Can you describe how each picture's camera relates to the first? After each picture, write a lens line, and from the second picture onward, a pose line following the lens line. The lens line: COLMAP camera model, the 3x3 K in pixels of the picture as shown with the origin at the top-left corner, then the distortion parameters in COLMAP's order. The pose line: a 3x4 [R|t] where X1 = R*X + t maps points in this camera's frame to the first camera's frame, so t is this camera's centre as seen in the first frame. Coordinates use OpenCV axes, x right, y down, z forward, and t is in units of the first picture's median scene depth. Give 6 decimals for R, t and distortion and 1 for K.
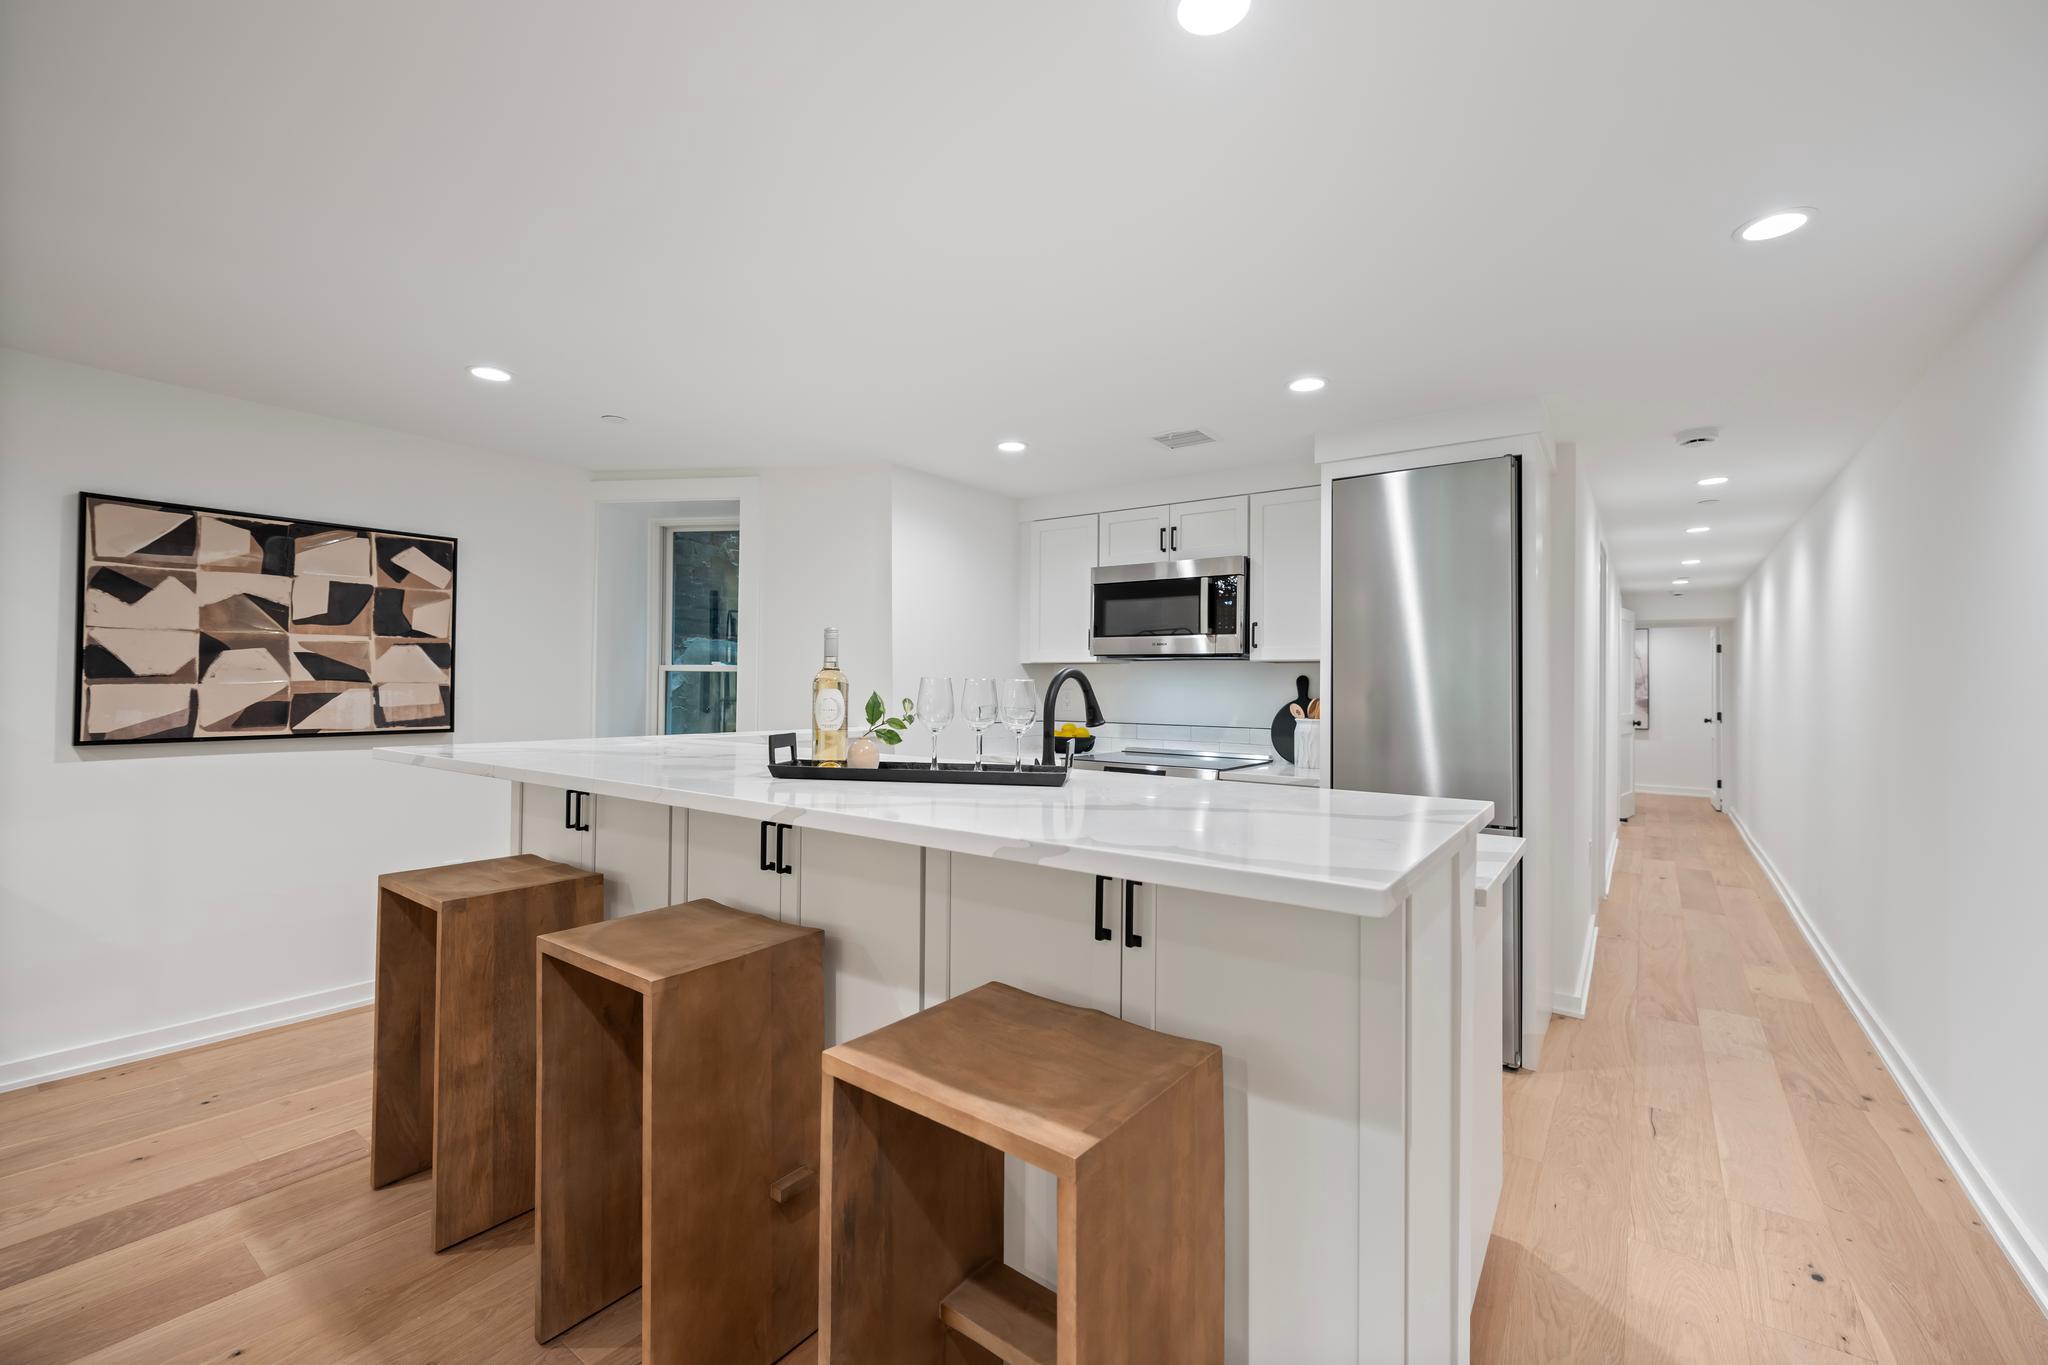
lens RADIAL K [[856.6, 0, 1021.7], [0, 856.6, 673.3], [0, 0, 1]] dist [-0.000253, -0.001749]
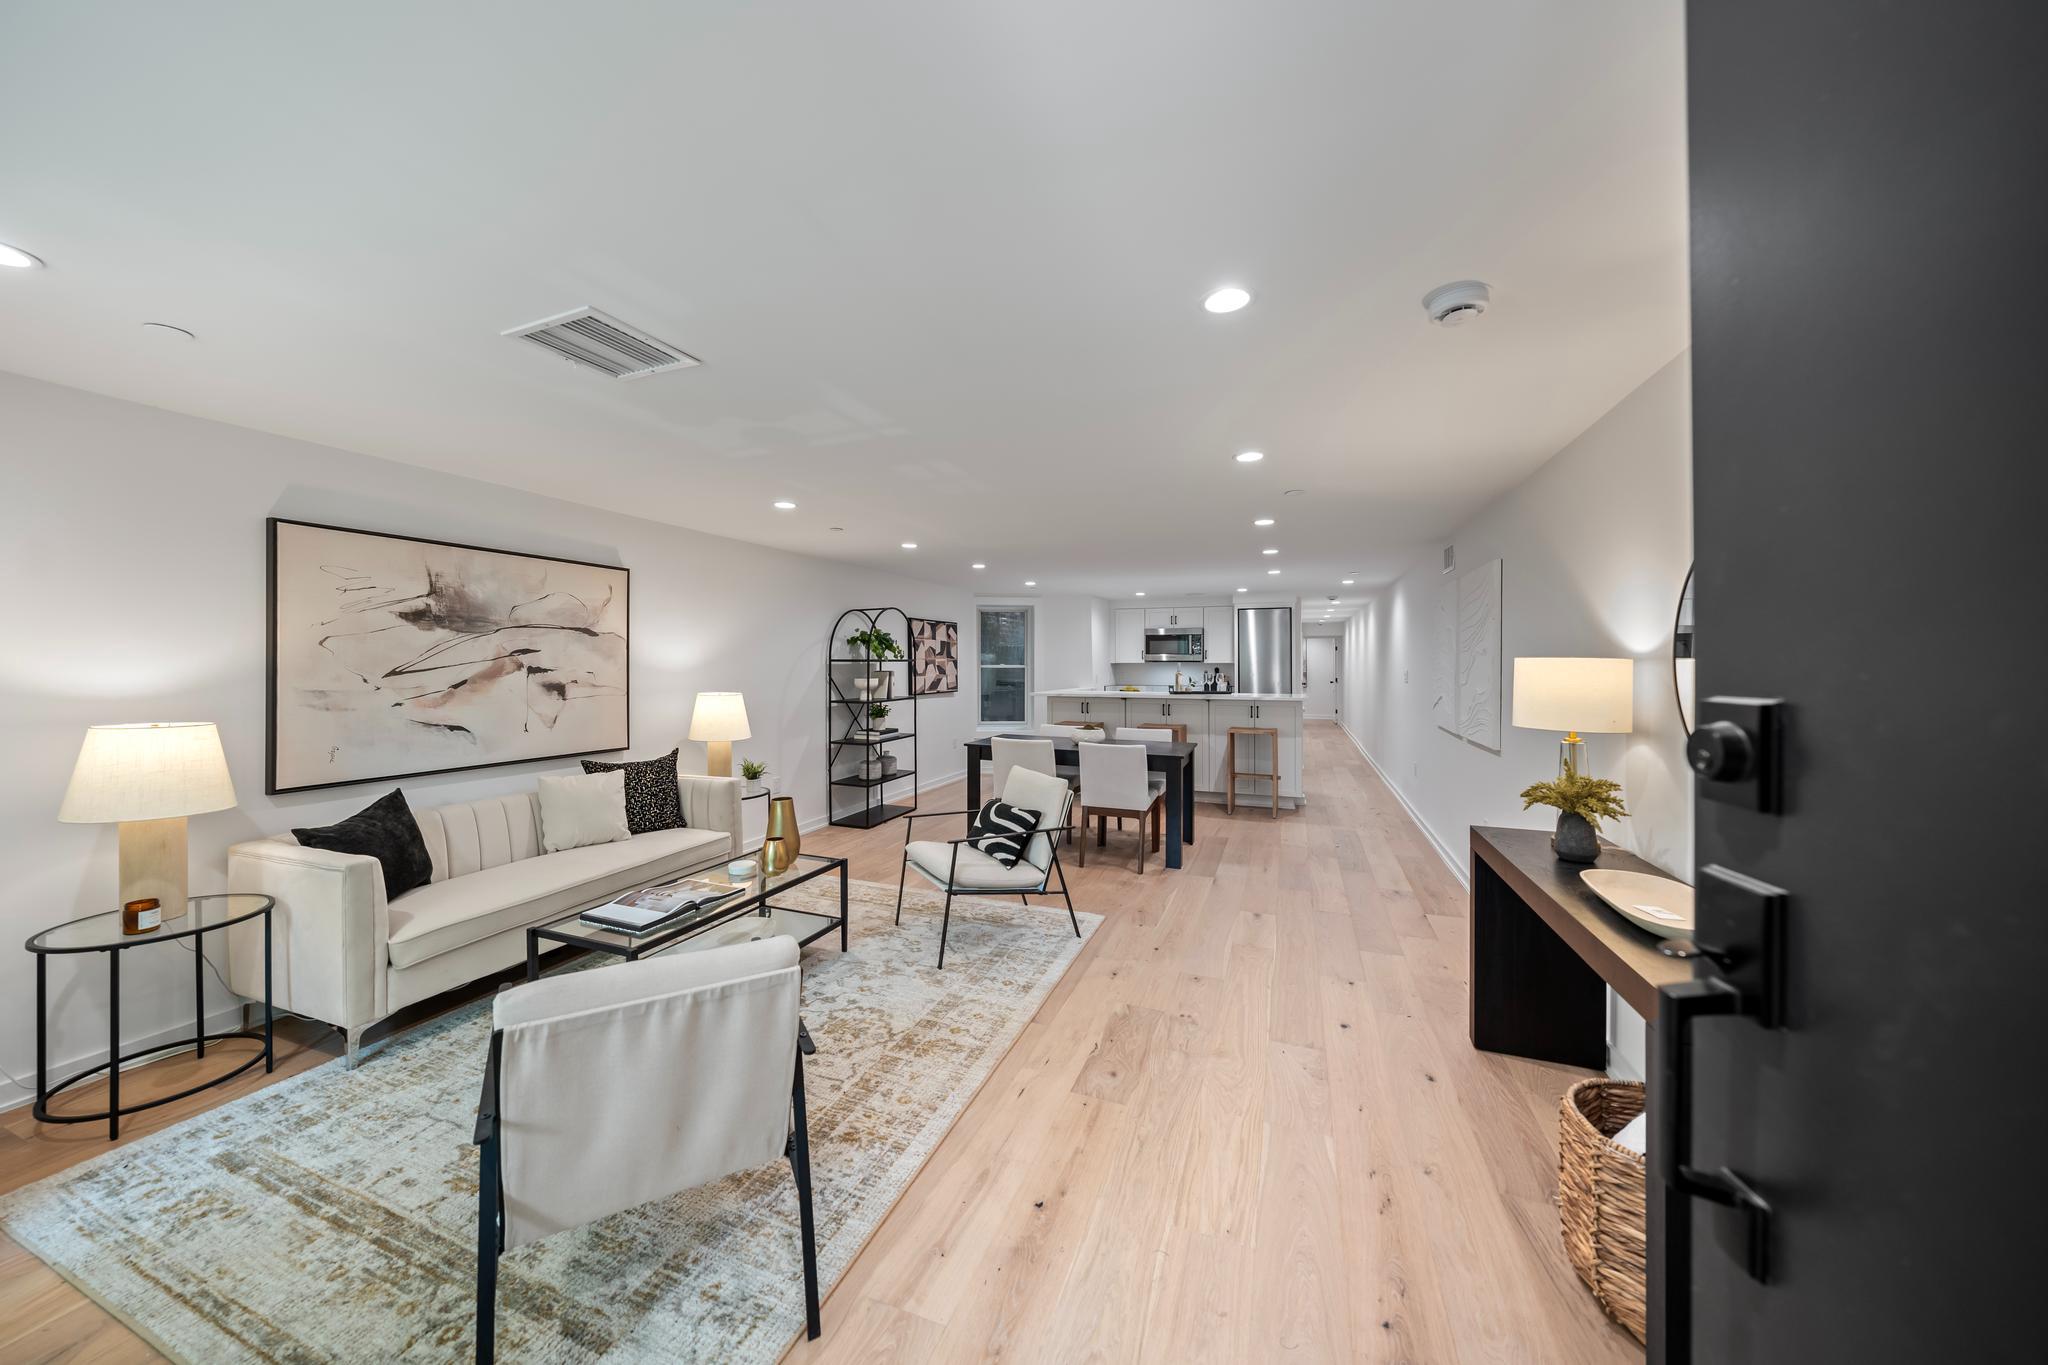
lens RADIAL K [[703.7, 0, 1017.2], [0, 703.7, 656.5], [0, 0, 1]] dist [-0.003668, 0.000394]
pose [[0.966492, -0.006057, 0.256627, -1.143212], [0.004731, 0.999972, 0.005782, -0.063596], [-0.256655, -0.004375, 0.966493, -1.387023]]
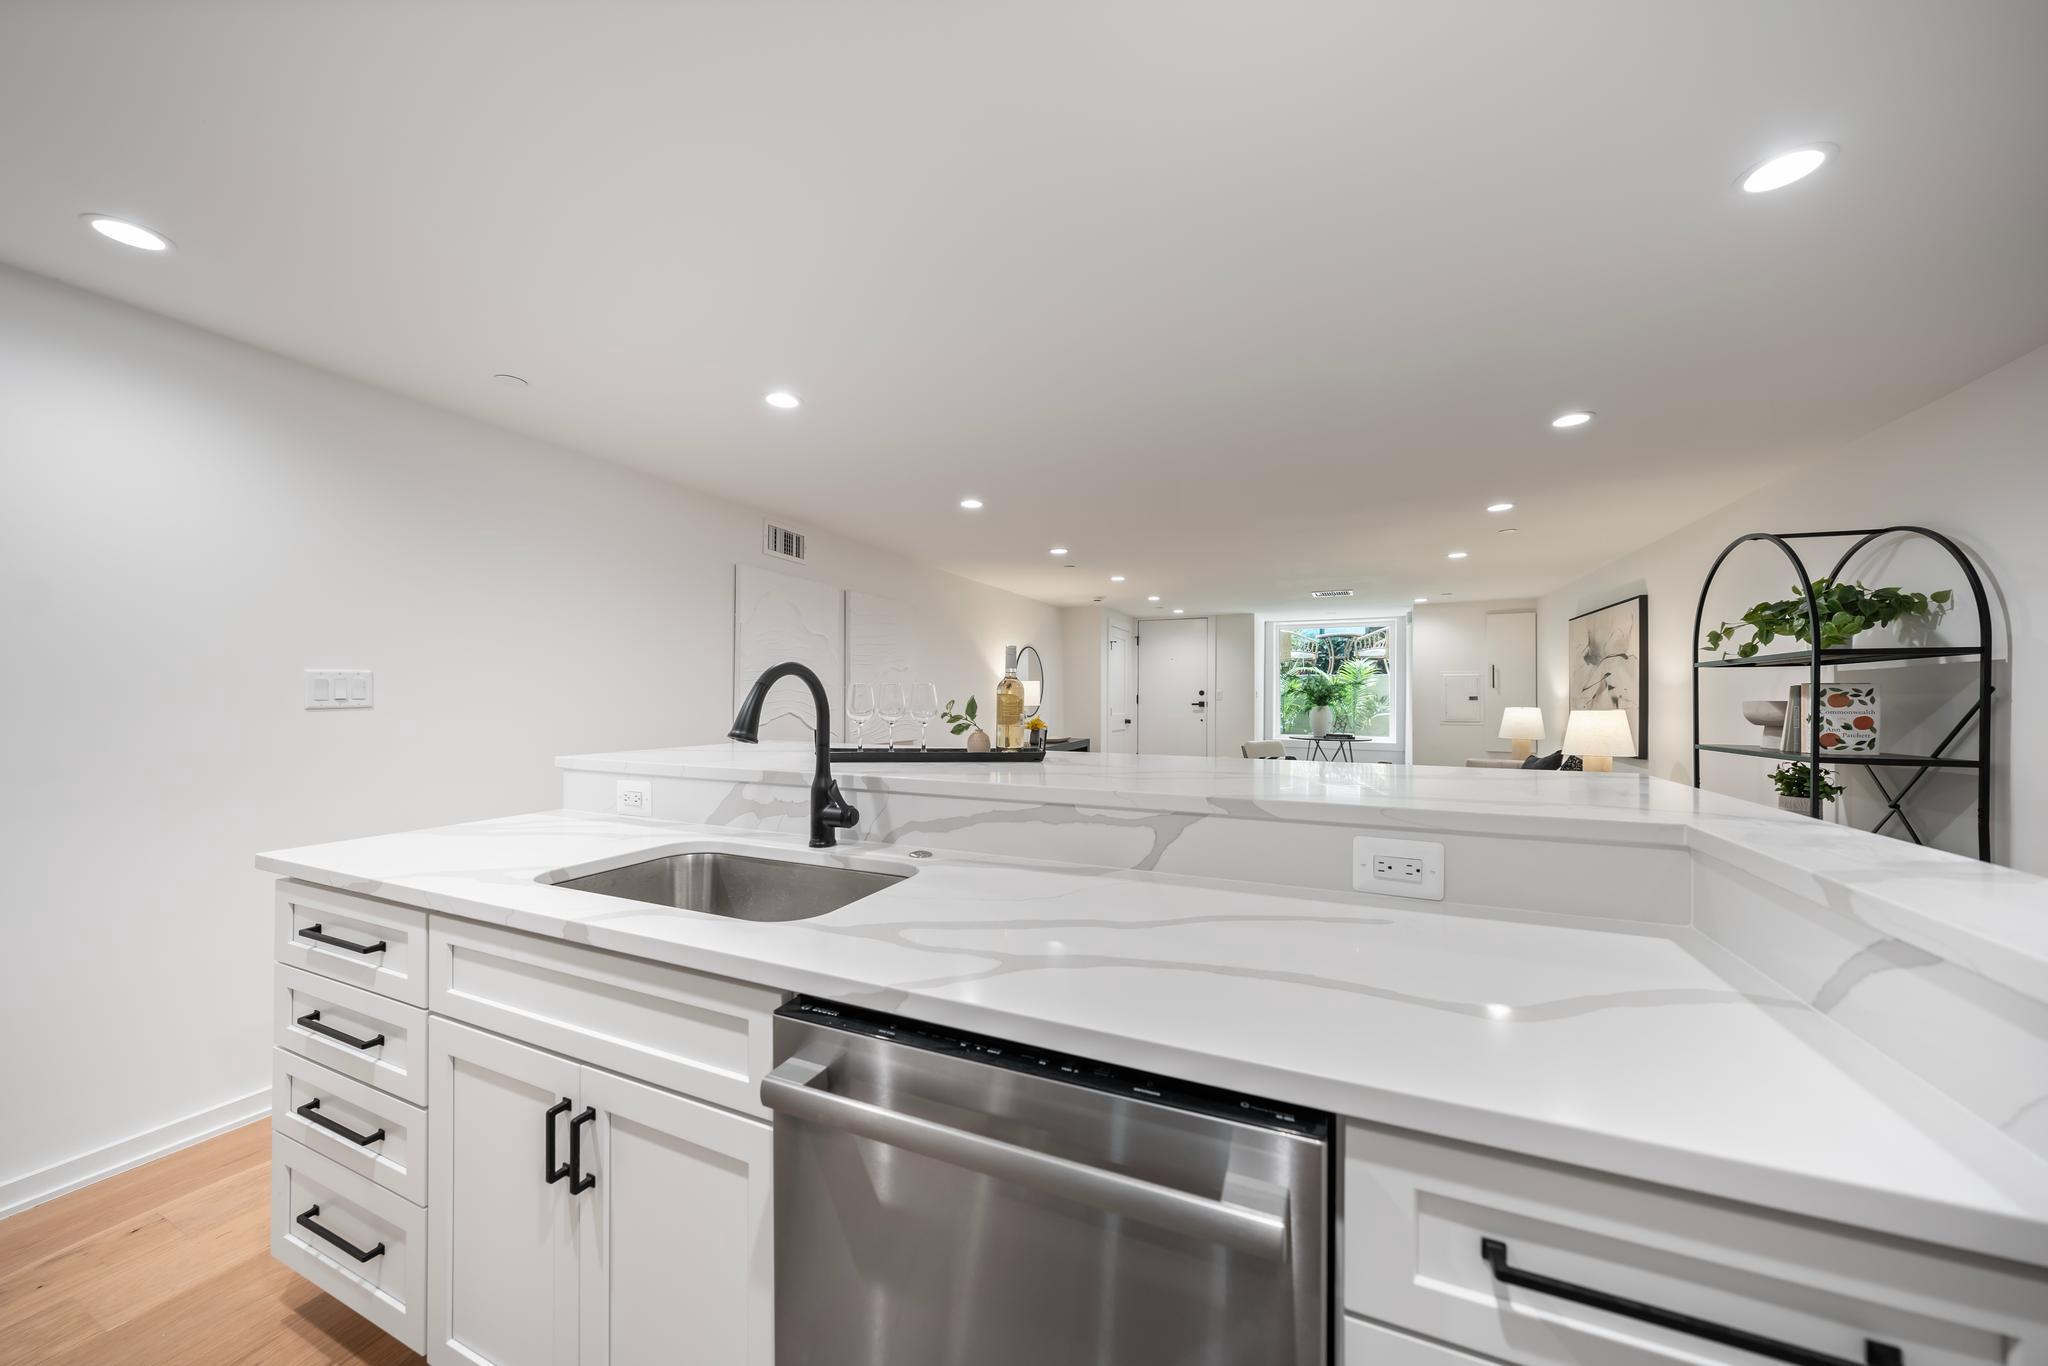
lens RADIAL K [[703.7, 0, 1007.5], [0, 703.7, 694.8], [0, 0, 1]] dist [-0.003668, 0.000394]
pose [[-0.982420, -0.017034, -0.185904, -0.015478], [-0.013847, 0.999734, -0.018425, 0.022367], [0.186168, -0.015527, -0.982395, 1.128656]]
